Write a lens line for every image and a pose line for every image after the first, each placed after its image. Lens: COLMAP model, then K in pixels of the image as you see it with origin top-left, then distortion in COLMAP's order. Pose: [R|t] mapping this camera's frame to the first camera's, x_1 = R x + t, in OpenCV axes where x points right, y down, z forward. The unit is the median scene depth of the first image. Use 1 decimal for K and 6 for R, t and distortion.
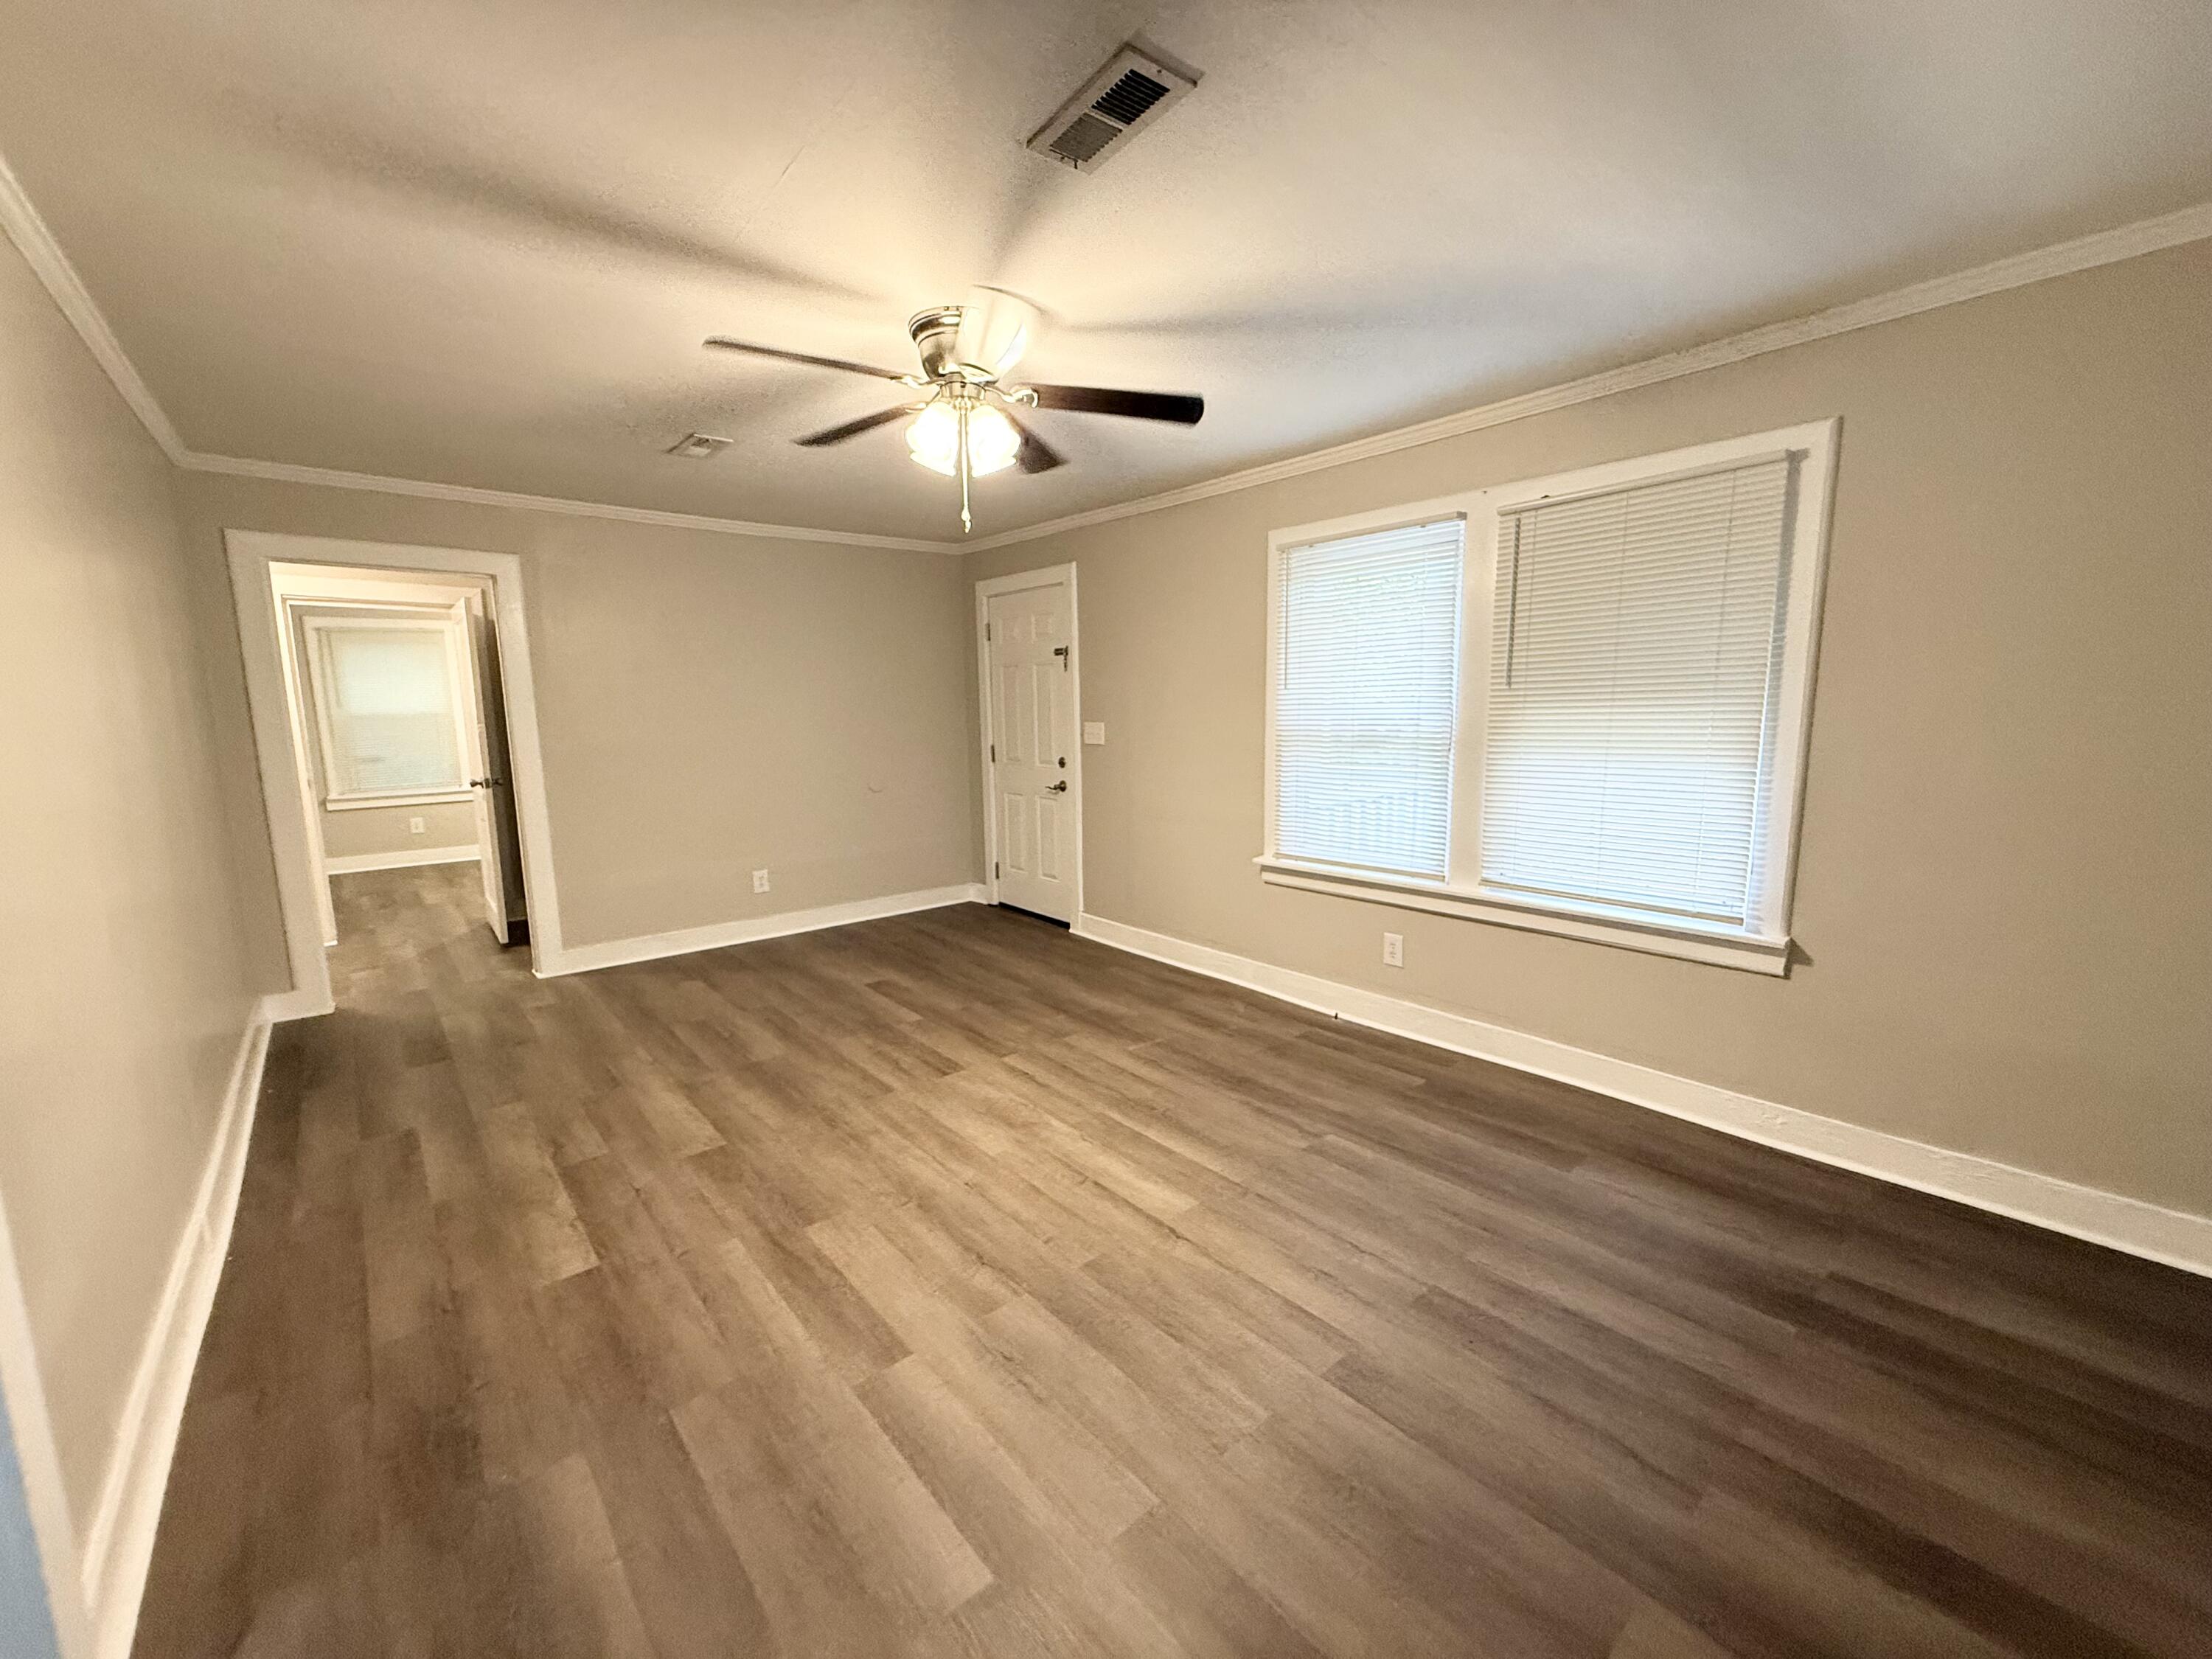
lens RADIAL K [[881.2, 0, 1102.9], [0, 881.2, 835.4], [0, 0, 1]] dist [-0.003791, 0.000021]
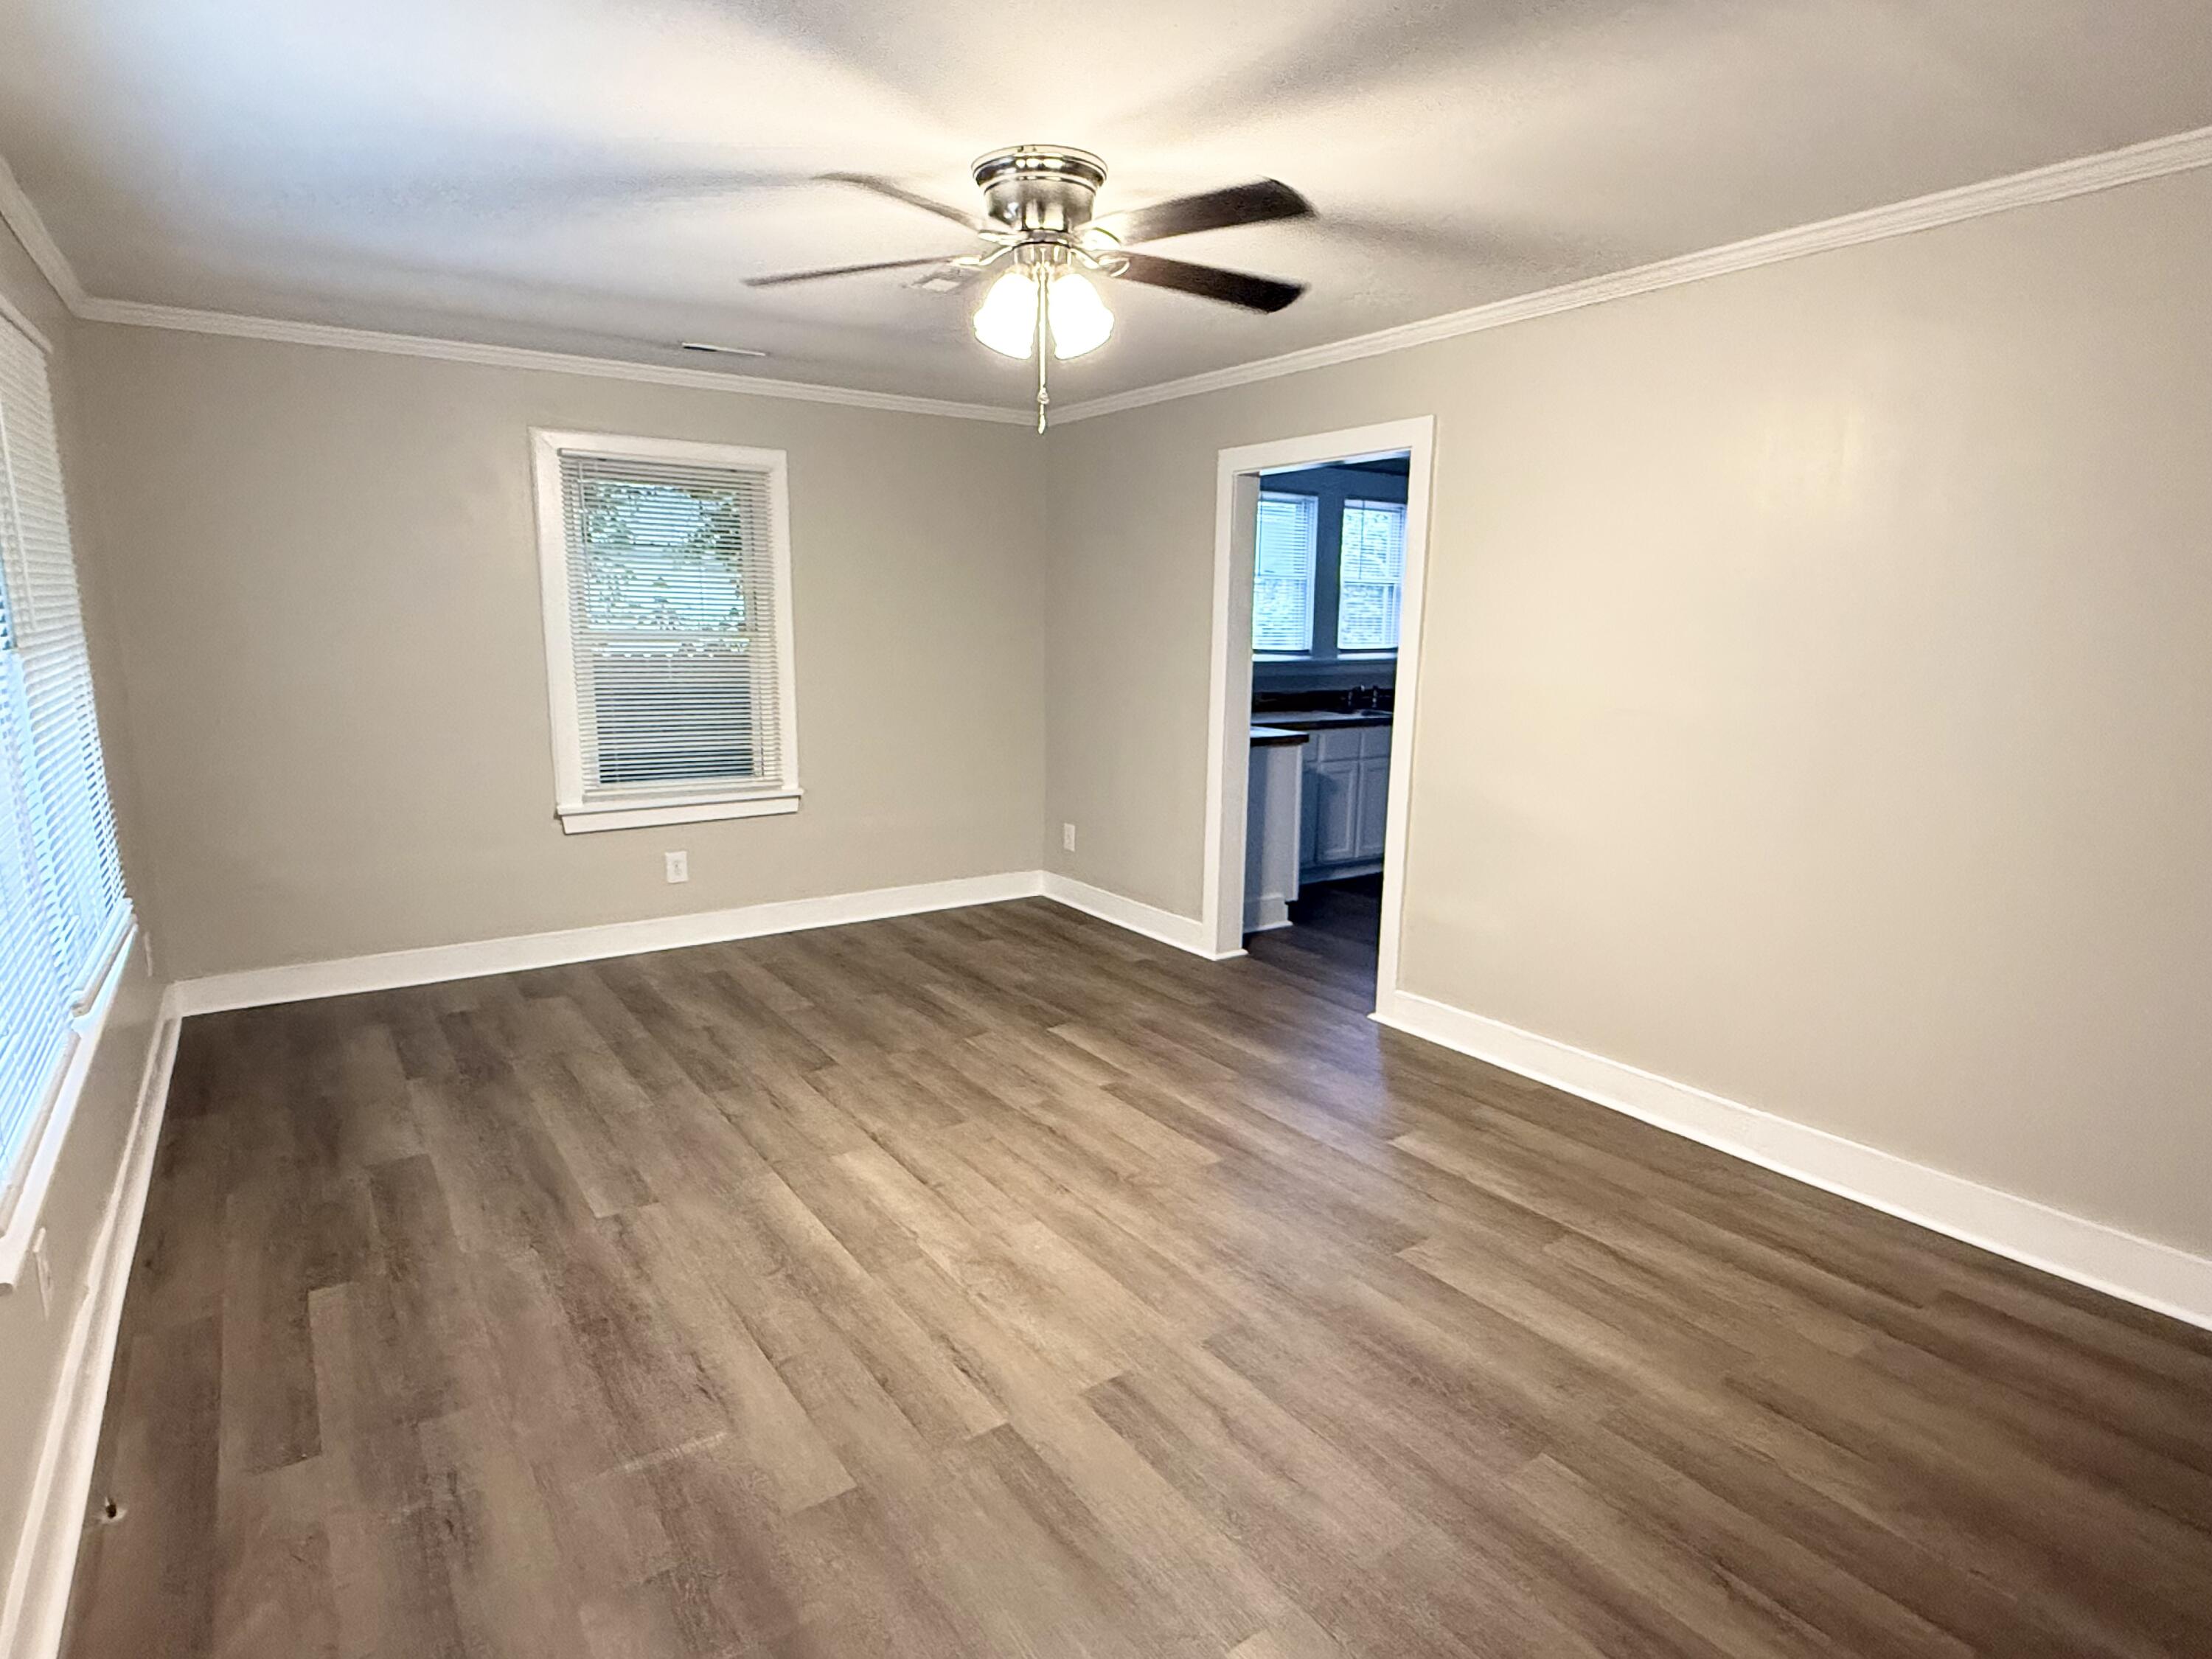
lens RADIAL K [[1178.1, 0, 1108.9], [0, 1178.1, 834.3], [0, 0, 1]] dist [-0.016462, 0.000203]
pose [[-0.995973, -0.015306, 0.088340, -0.273484], [0.014714, 0.944055, 0.329459, -0.308956], [-0.088441, 0.329432, -0.940028, 1.844825]]
